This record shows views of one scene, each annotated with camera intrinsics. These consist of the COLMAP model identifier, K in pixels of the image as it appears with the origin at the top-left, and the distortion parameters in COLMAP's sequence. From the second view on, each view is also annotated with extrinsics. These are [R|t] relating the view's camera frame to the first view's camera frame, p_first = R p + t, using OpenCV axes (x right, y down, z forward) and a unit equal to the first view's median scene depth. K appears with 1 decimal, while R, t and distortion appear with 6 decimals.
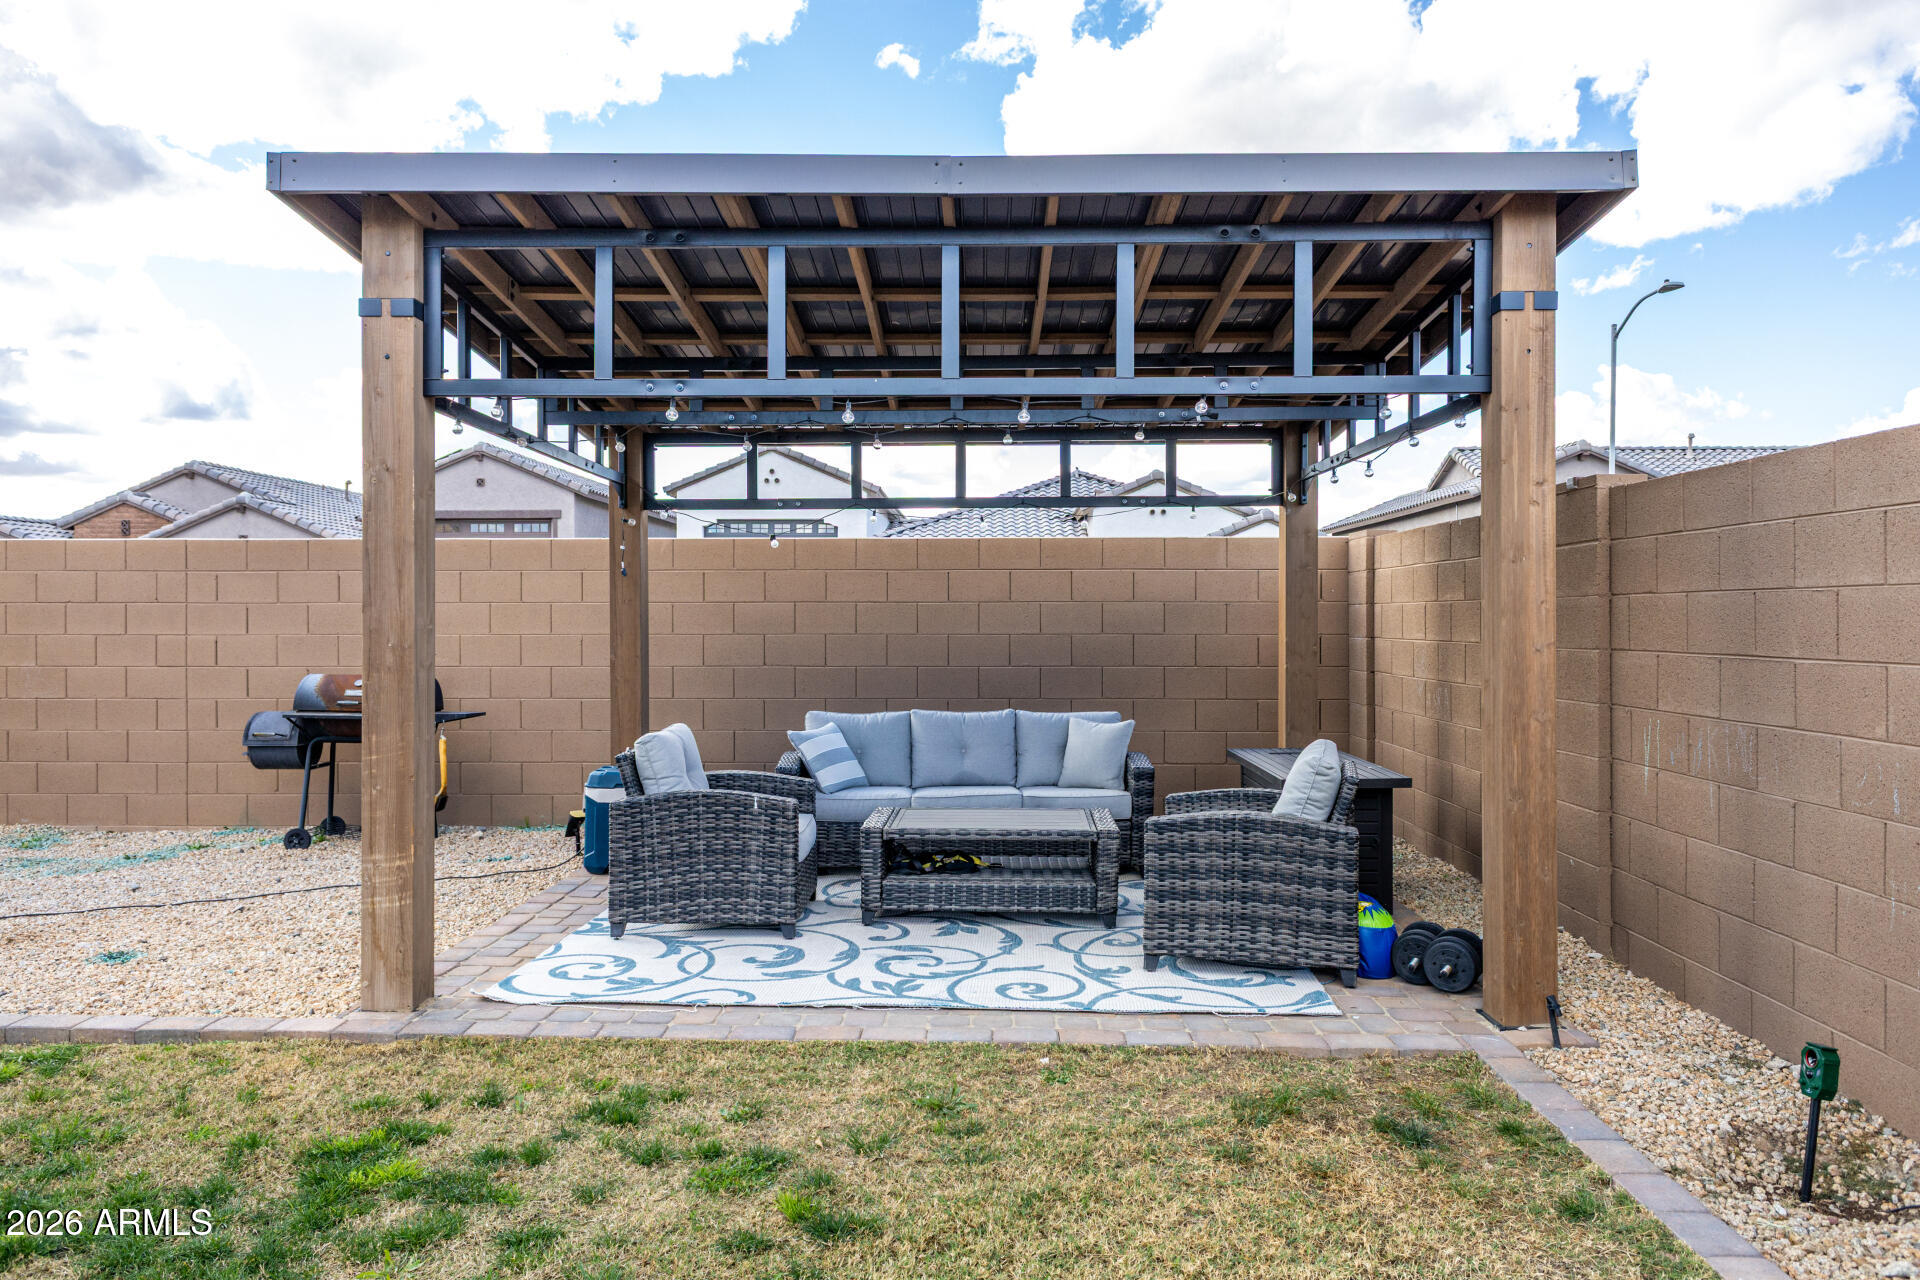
lens RADIAL K [[1365.6, 0, 944.4], [0, 1365.6, 632.0], [0, 0, 1]] dist [-0.036694, -0.004111]
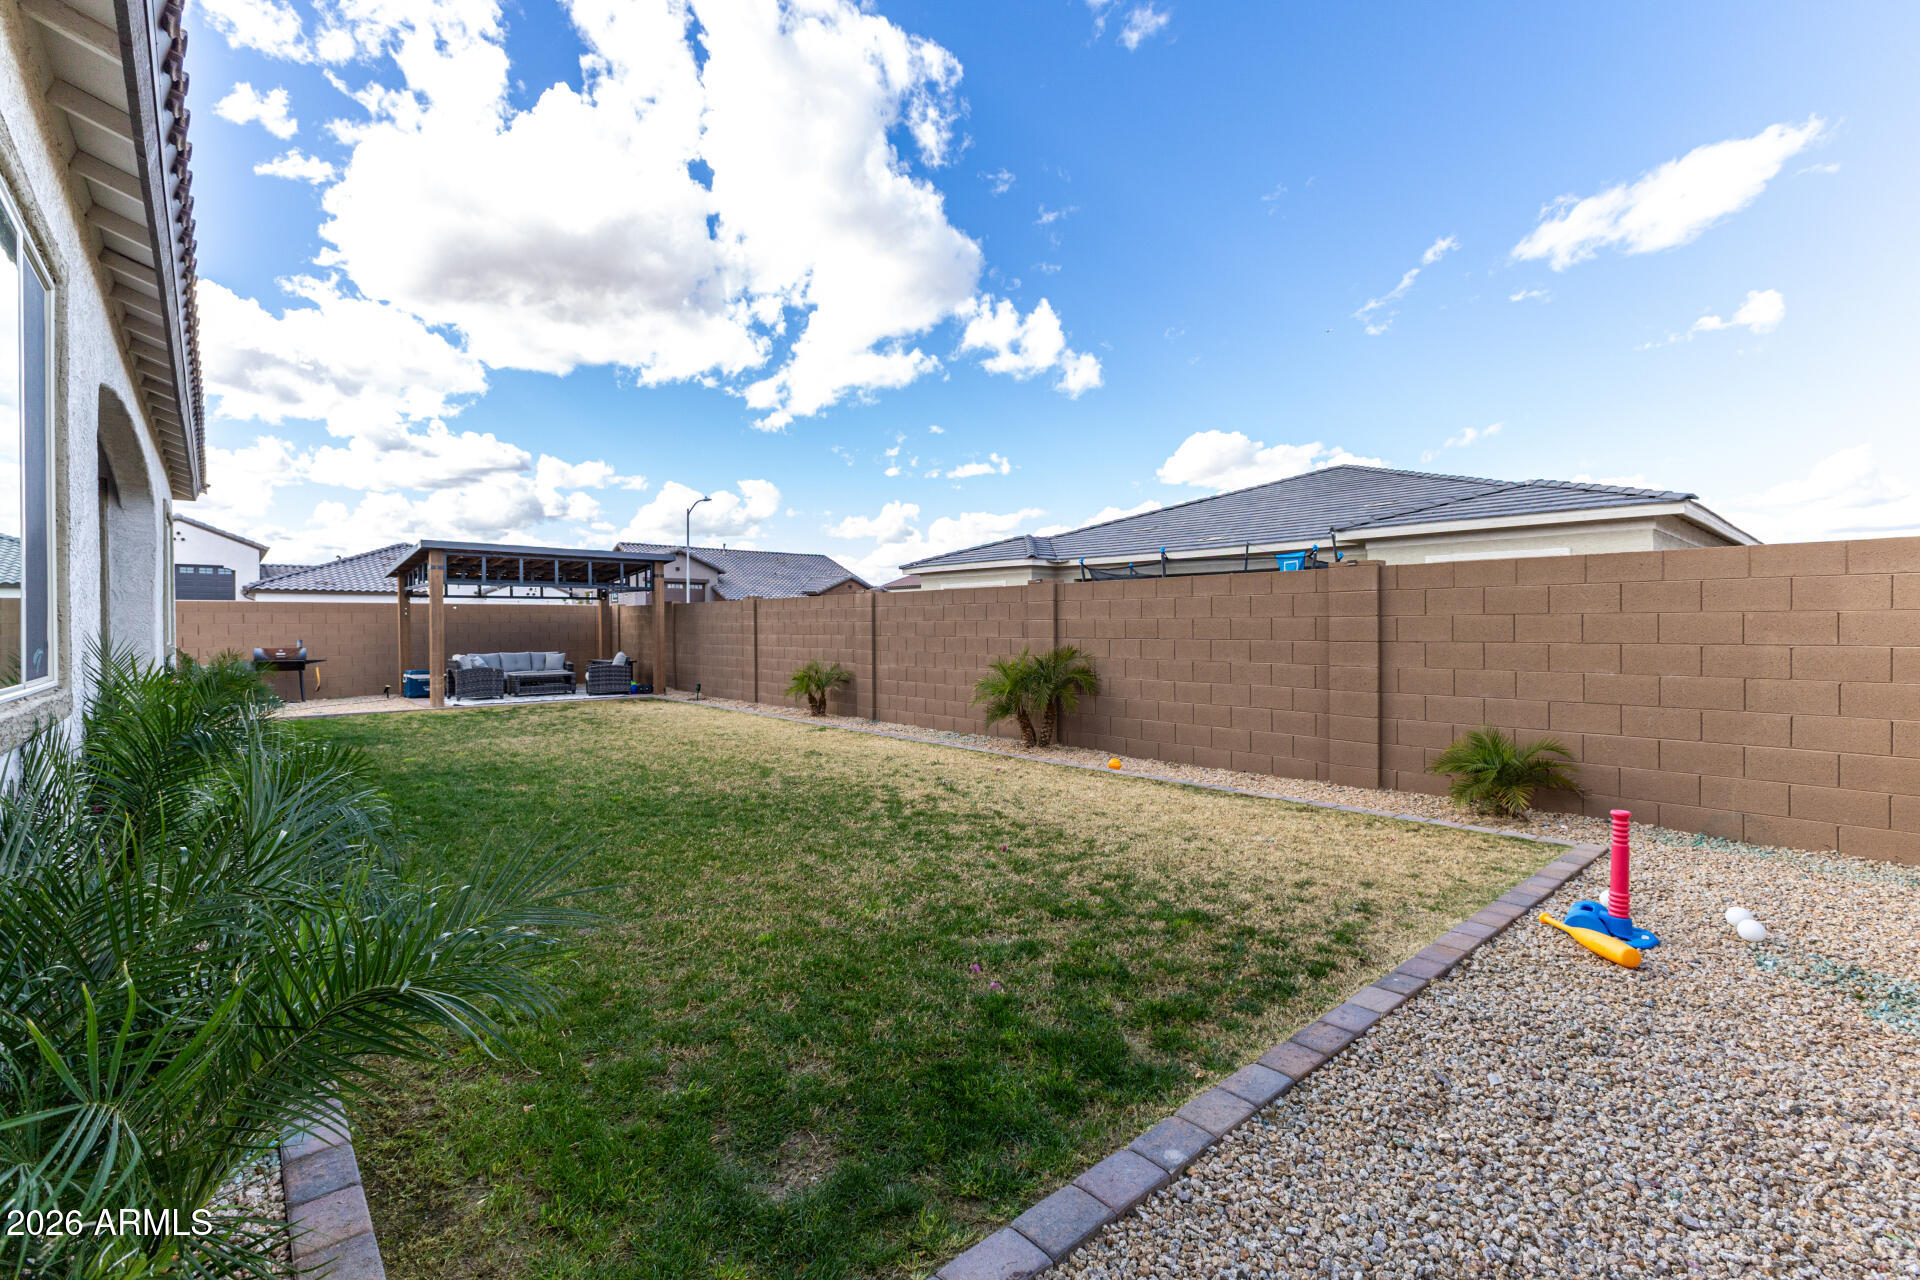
lens RADIAL K [[820.9, 0, 957.5], [0, 820.9, 627.1], [0, 0, 1]] dist [0.003533, -0.000461]
pose [[0.720299, -0.005441, 0.693643, -0.830557], [0.009848, 0.999949, -0.002383, 0.006390], [-0.693594, 0.008548, 0.720315, -1.838559]]
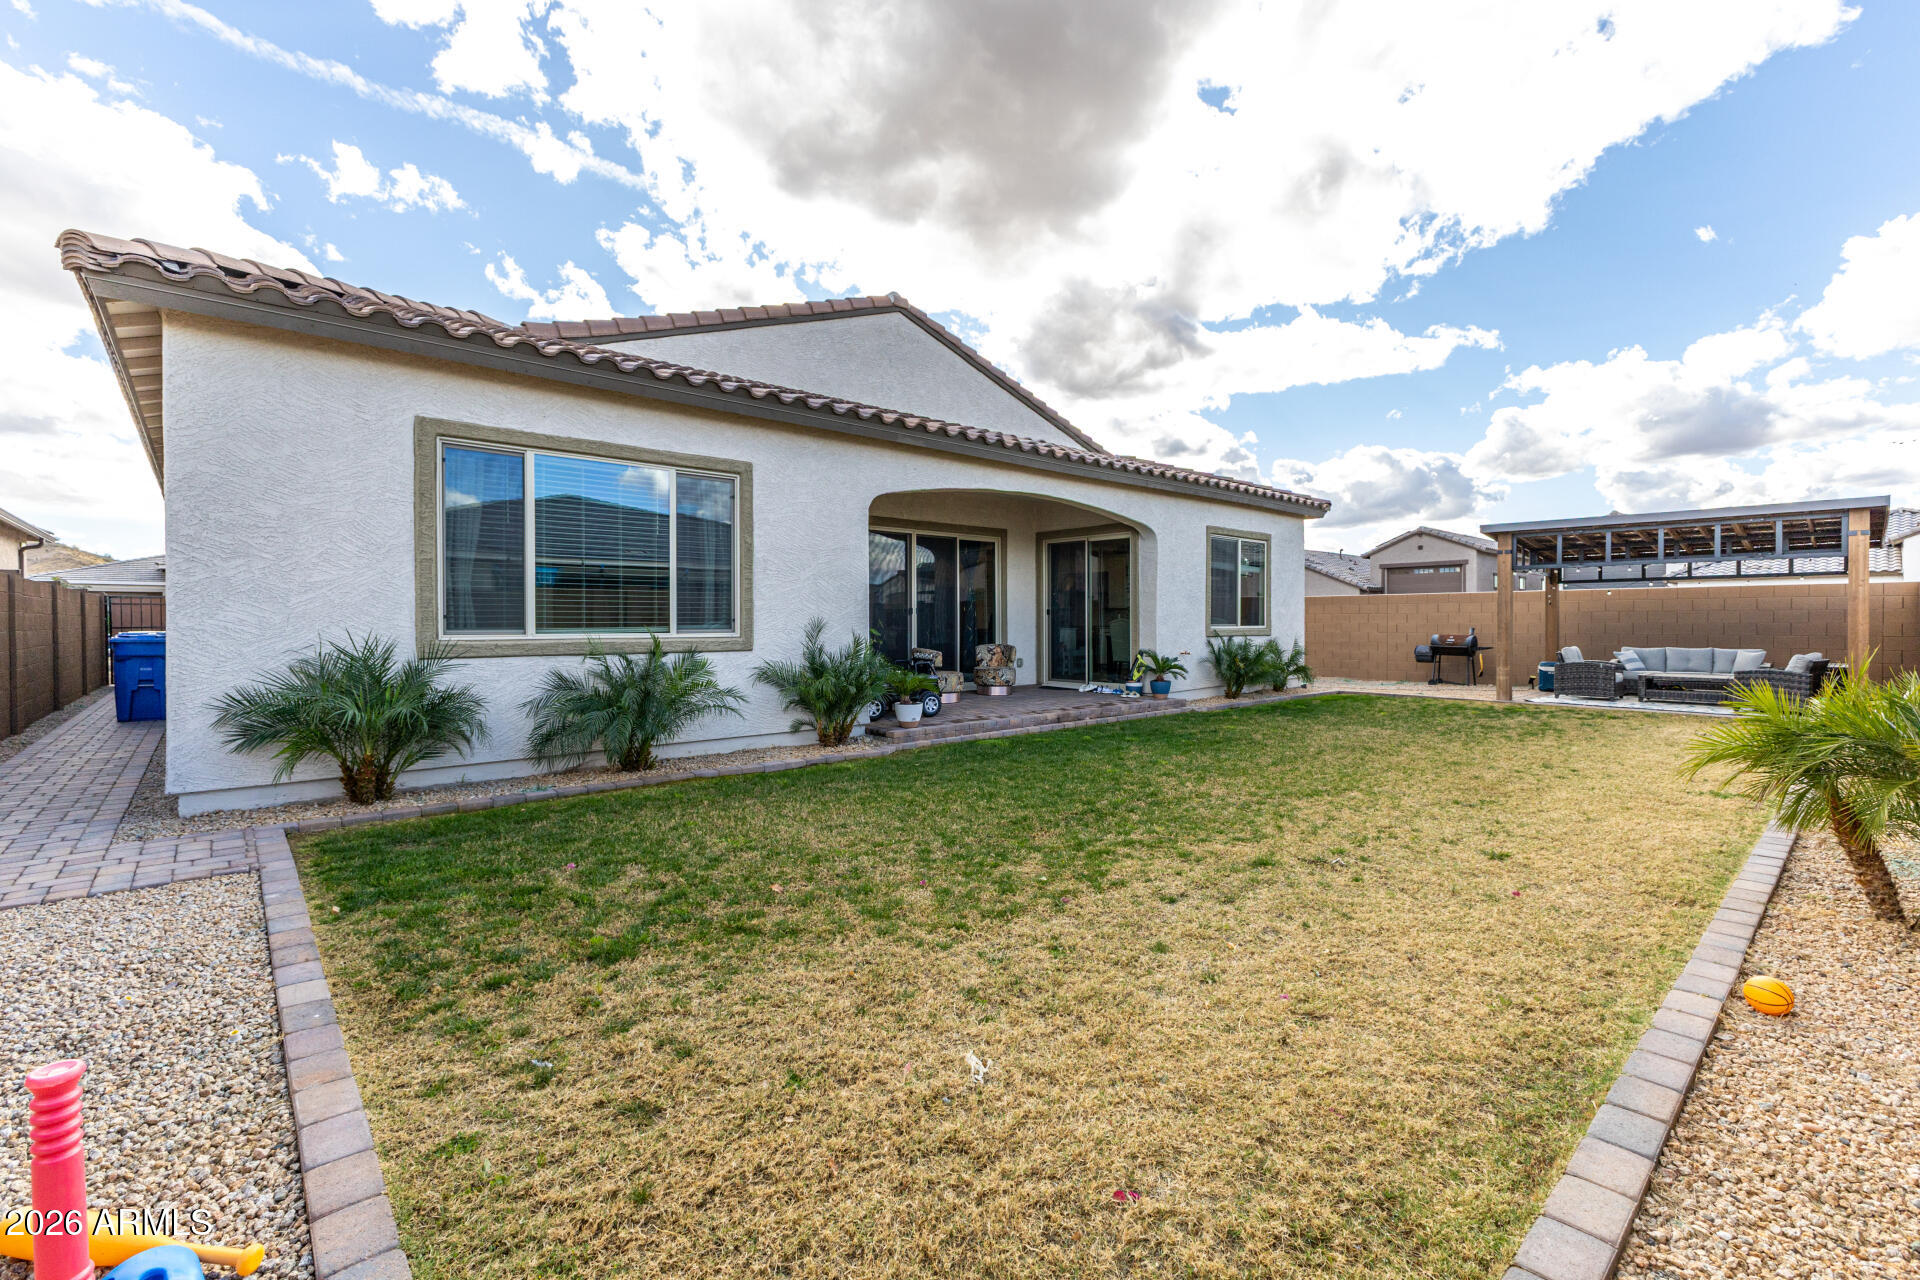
lens RADIAL K [[820.9, 0, 964.7], [0, 820.9, 631.4], [0, 0, 1]] dist [0.003533, -0.000461]
pose [[0.700067, 0.005198, -0.714058, 0.235471], [-0.001677, 0.999983, 0.005635, 0.018943], [0.714075, -0.002748, 0.700063, -1.720051]]
